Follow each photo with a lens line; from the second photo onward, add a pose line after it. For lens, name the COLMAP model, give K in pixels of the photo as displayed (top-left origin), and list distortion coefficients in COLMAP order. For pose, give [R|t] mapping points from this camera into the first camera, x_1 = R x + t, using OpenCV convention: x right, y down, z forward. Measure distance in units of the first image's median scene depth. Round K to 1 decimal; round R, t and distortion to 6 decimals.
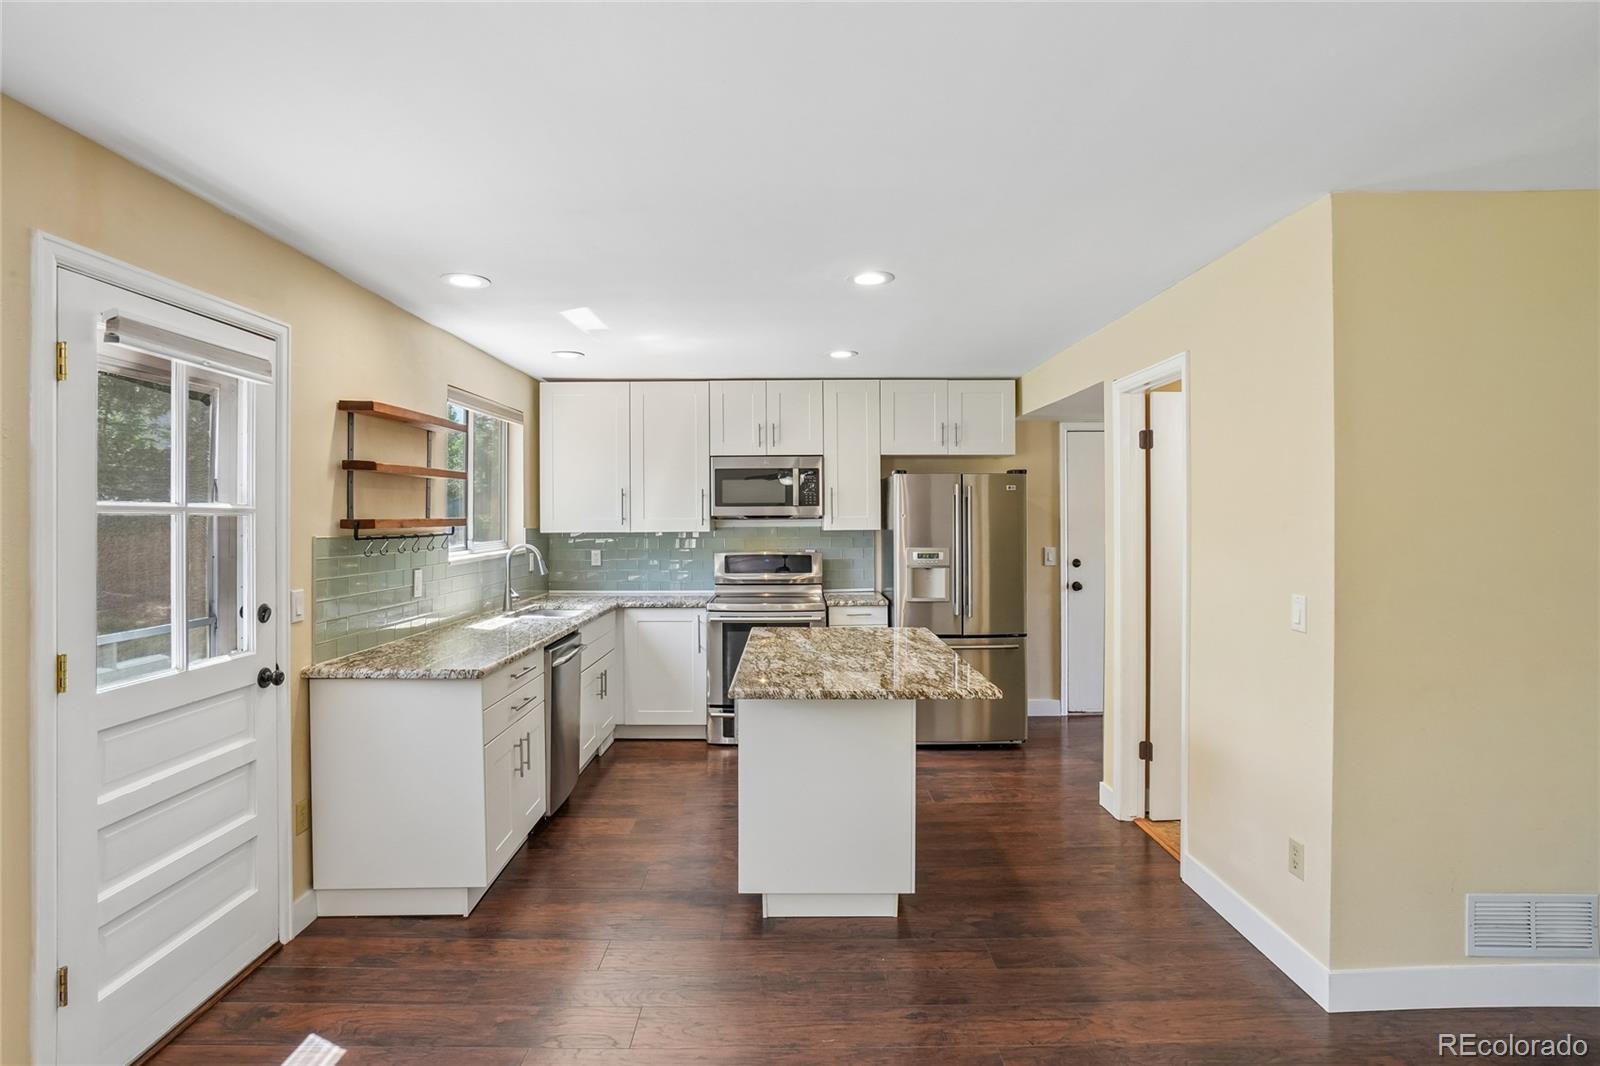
lens RADIAL K [[813.2, 0, 792.9], [0, 813.2, 524.2], [0, 0, 1]] dist [-0.037766, 0.000552]
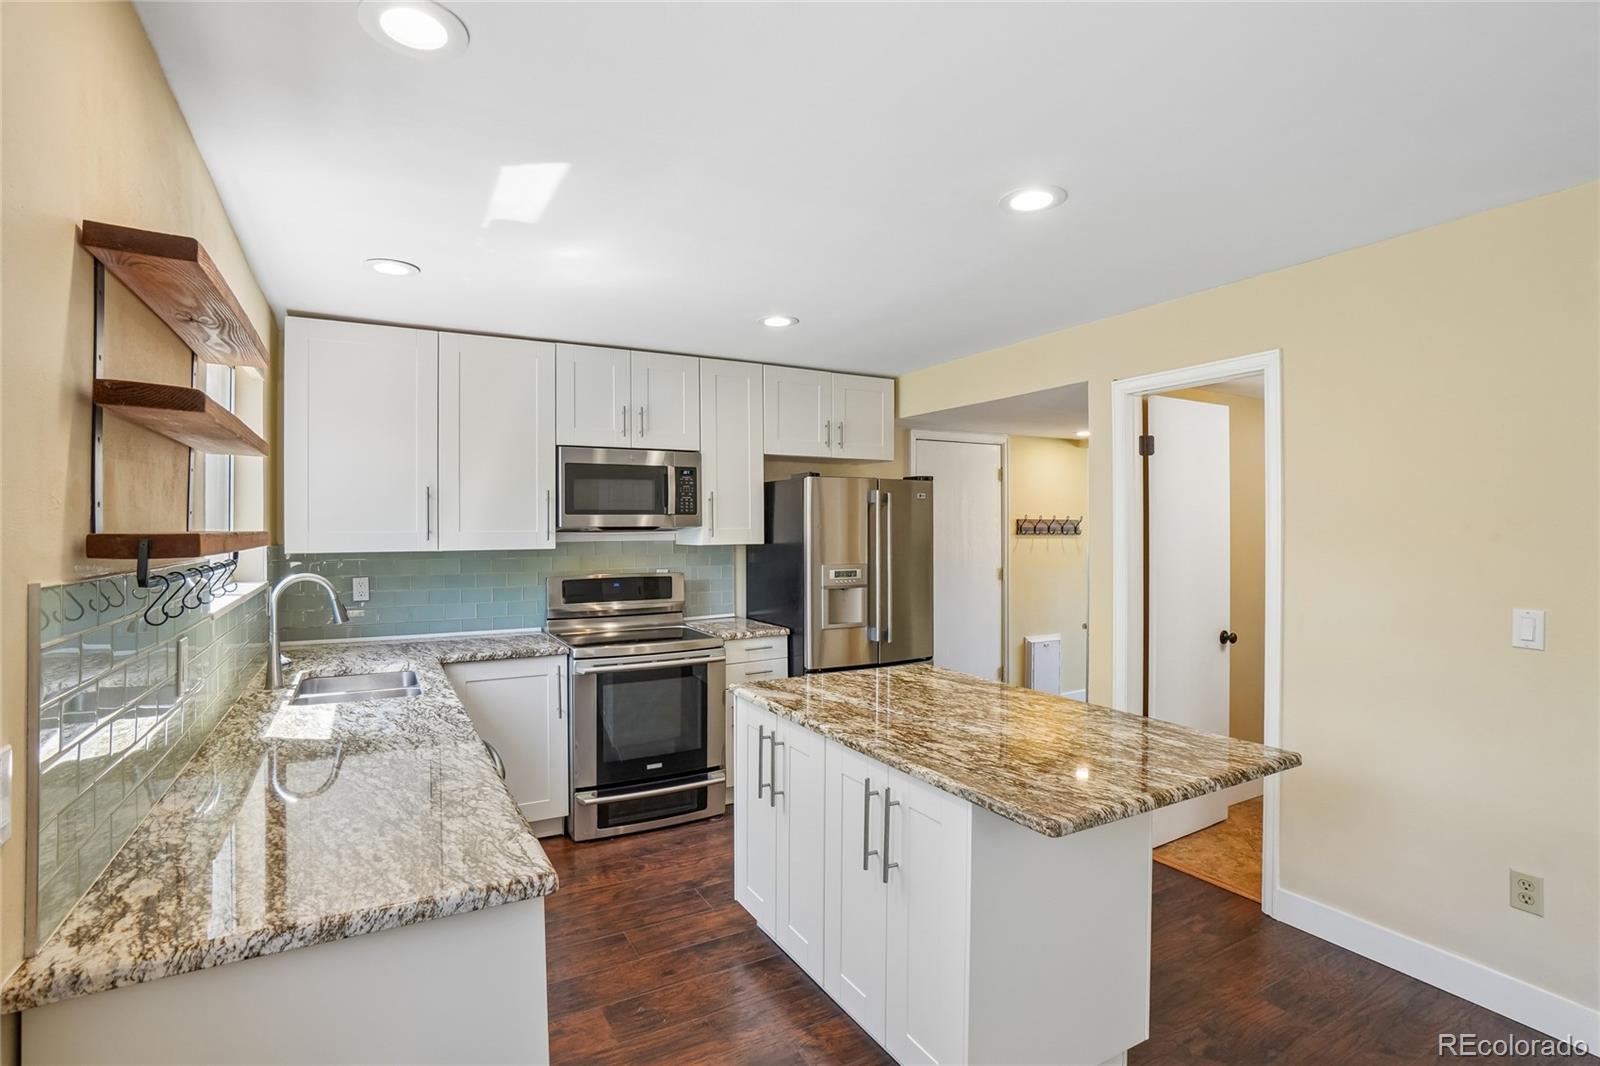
lens RADIAL K [[764.7, 0, 790.8], [0, 764.7, 529.9], [0, 0, 1]] dist [-0.059988, 0.022965]
pose [[0.876305, -0.001211, 0.481755, -0.267011], [0.004998, 0.999966, -0.006577, -0.002164], [-0.481730, 0.008171, 0.876281, 0.323895]]
